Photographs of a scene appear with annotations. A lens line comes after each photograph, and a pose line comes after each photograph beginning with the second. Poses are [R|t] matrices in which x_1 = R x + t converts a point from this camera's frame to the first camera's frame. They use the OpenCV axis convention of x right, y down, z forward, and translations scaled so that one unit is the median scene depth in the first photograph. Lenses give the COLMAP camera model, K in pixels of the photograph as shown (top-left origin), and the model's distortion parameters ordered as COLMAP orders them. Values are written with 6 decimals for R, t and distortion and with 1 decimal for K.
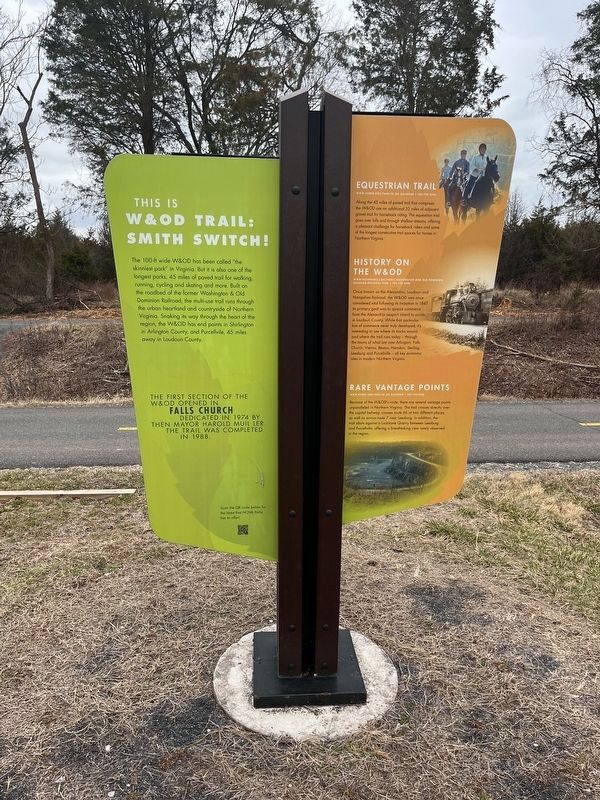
lens RADIAL K [[597.1, 0, 302.7], [0, 597.1, 390.4], [0, 0, 1]] dist [0.085089, -0.122615]
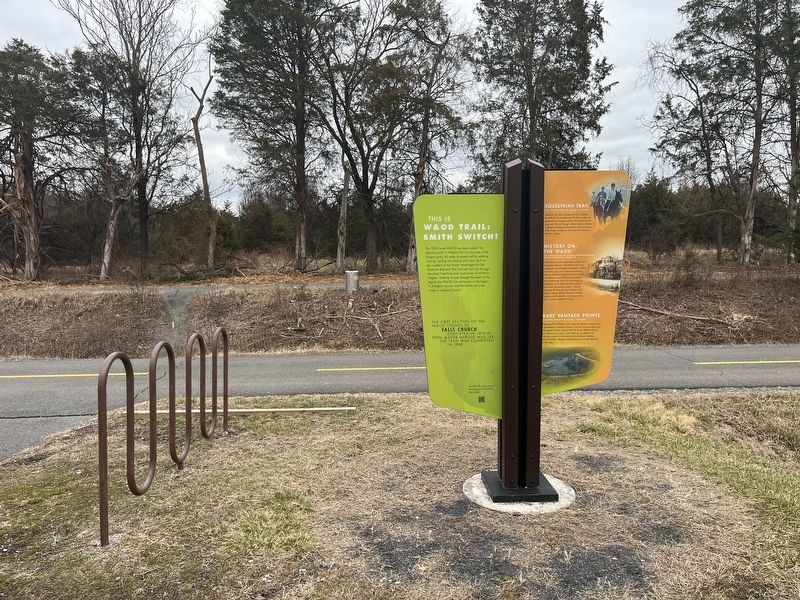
lens RADIAL K [[597.1, 0, 397.2], [0, 597.1, 294.3], [0, 0, 1]] dist [0.085089, -0.122615]
pose [[0.999169, -0.015255, -0.037800, -0.055738], [0.011453, 0.995038, -0.098831, 0.020133], [0.039120, 0.098316, 0.994386, -0.155143]]
